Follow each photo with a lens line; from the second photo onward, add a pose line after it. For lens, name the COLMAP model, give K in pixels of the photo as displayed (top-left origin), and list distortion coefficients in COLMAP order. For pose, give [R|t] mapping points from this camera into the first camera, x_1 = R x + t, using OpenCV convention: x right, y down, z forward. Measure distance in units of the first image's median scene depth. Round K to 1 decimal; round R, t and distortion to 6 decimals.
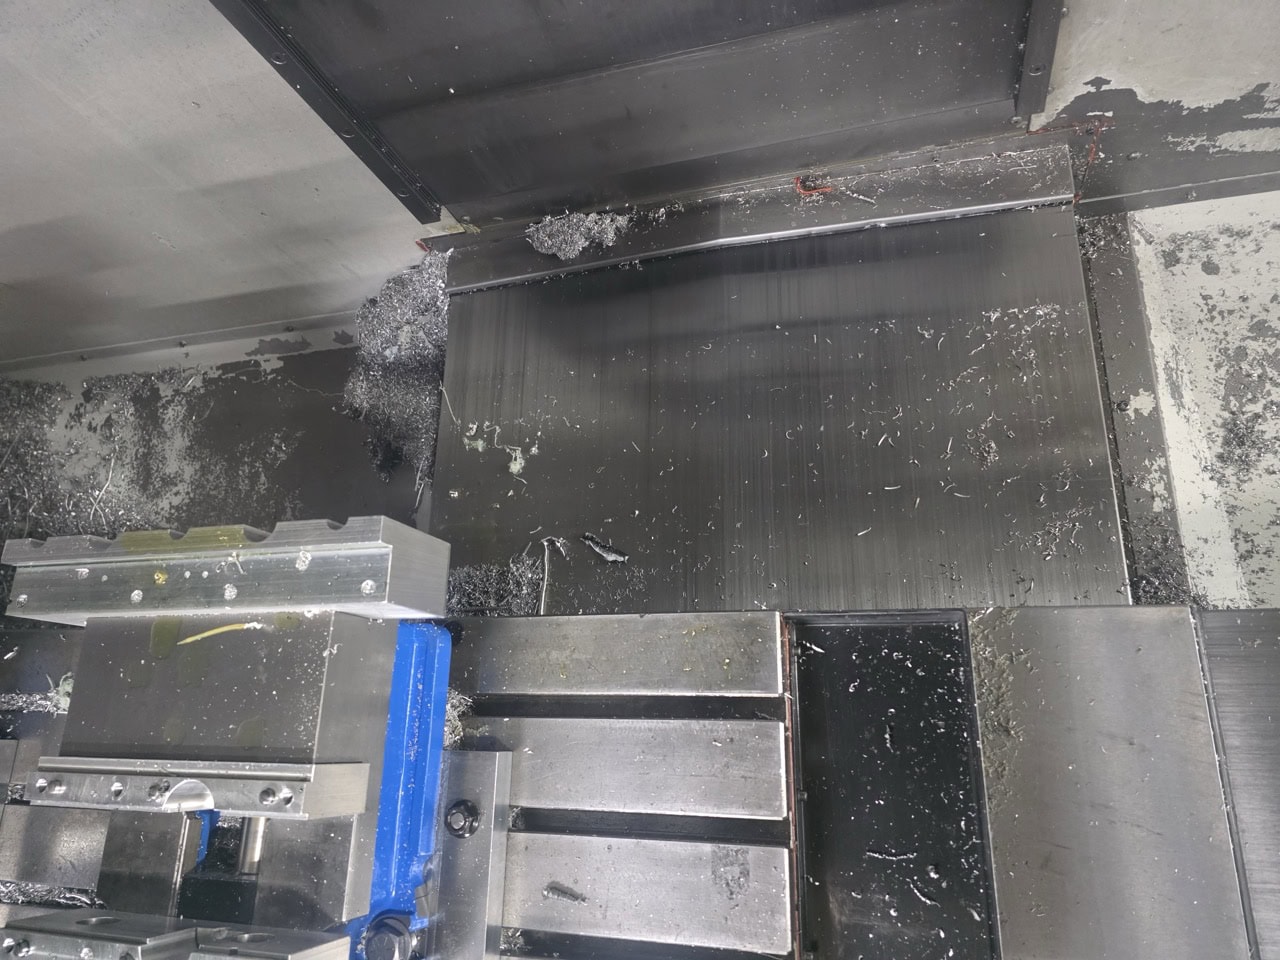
lens RADIAL K [[860.1, 0, 628.8], [0, 860.1, 474.3], [0, 0, 1]] dist [0.060445, -0.059351]
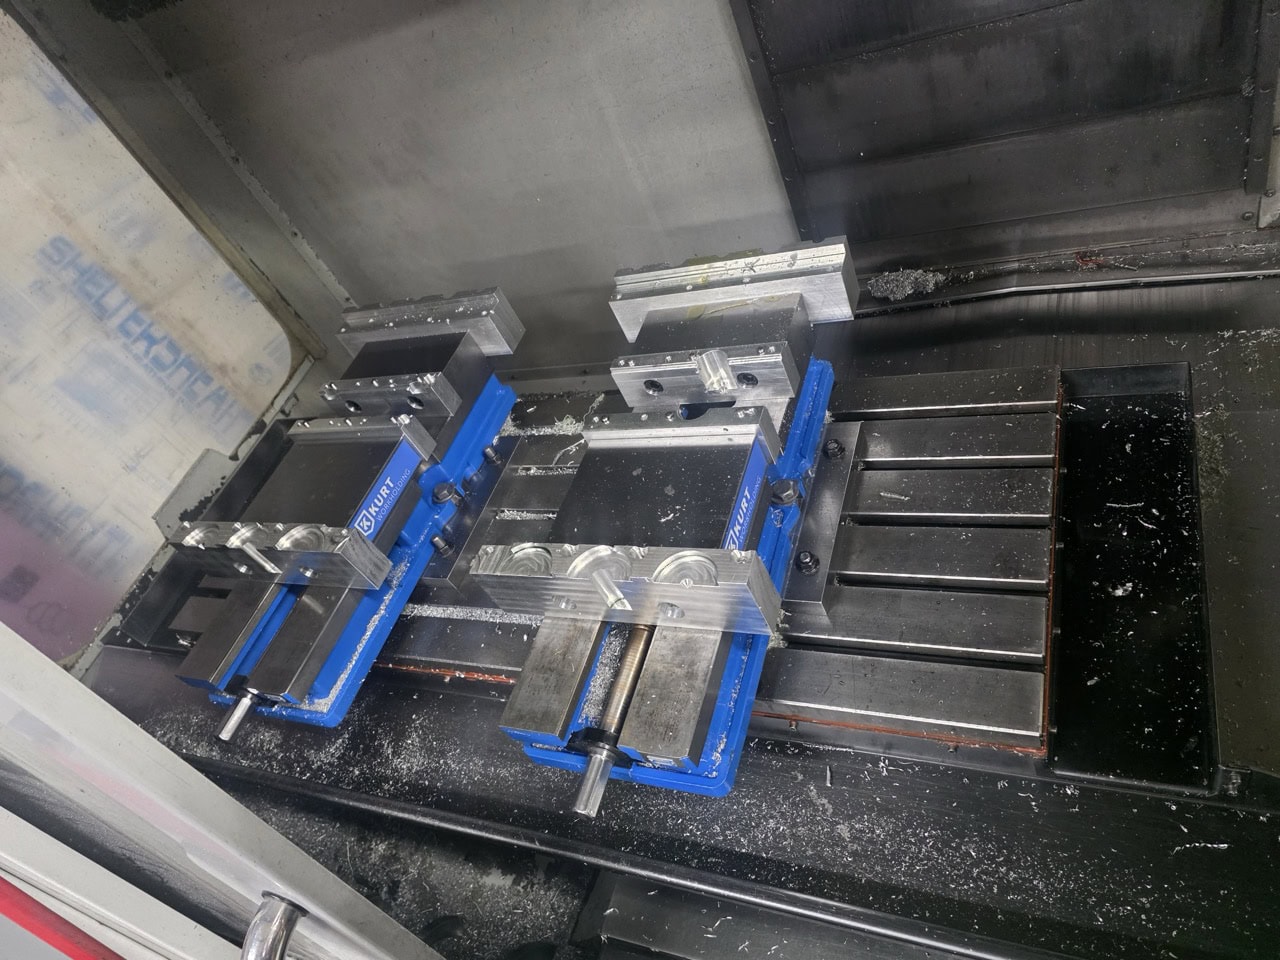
lens RADIAL K [[860.1, 0, 639.0], [0, 860.1, 482.7], [0, 0, 1]] dist [0.060445, -0.059351]
pose [[0.954379, 0.171794, -0.244229, -0.080731], [-0.243654, 0.920860, -0.304386, 0.621245], [0.172609, 0.350007, 0.920707, -0.316918]]
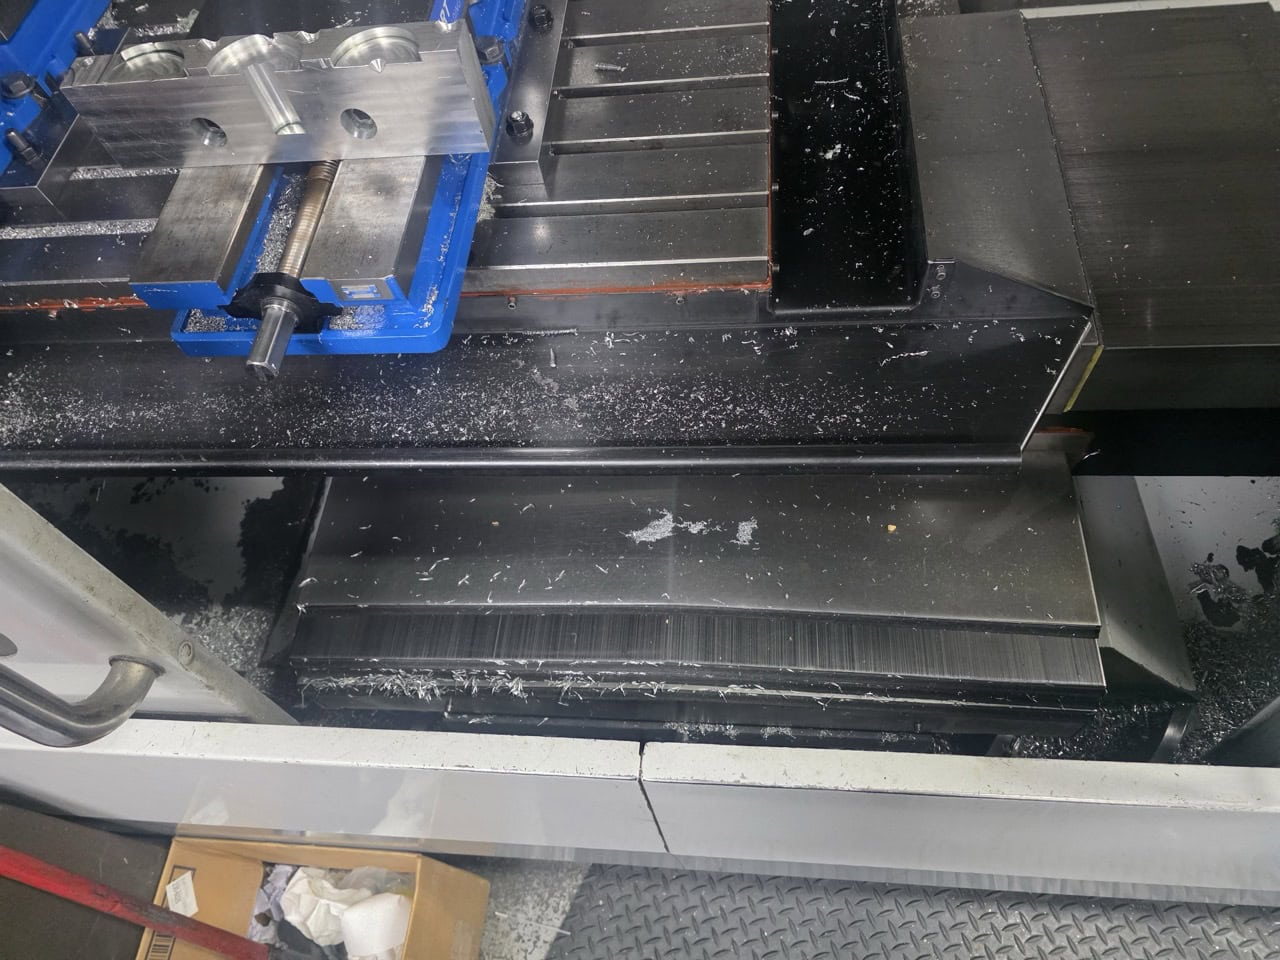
lens RADIAL K [[860.1, 0, 634.2], [0, 860.1, 482.1], [0, 0, 1]] dist [0.060445, -0.059351]
pose [[0.981542, 0.135885, 0.134578, -0.078156], [-0.105726, 0.971915, -0.210247, 0.842853], [-0.159368, 0.192138, 0.968341, -0.143819]]
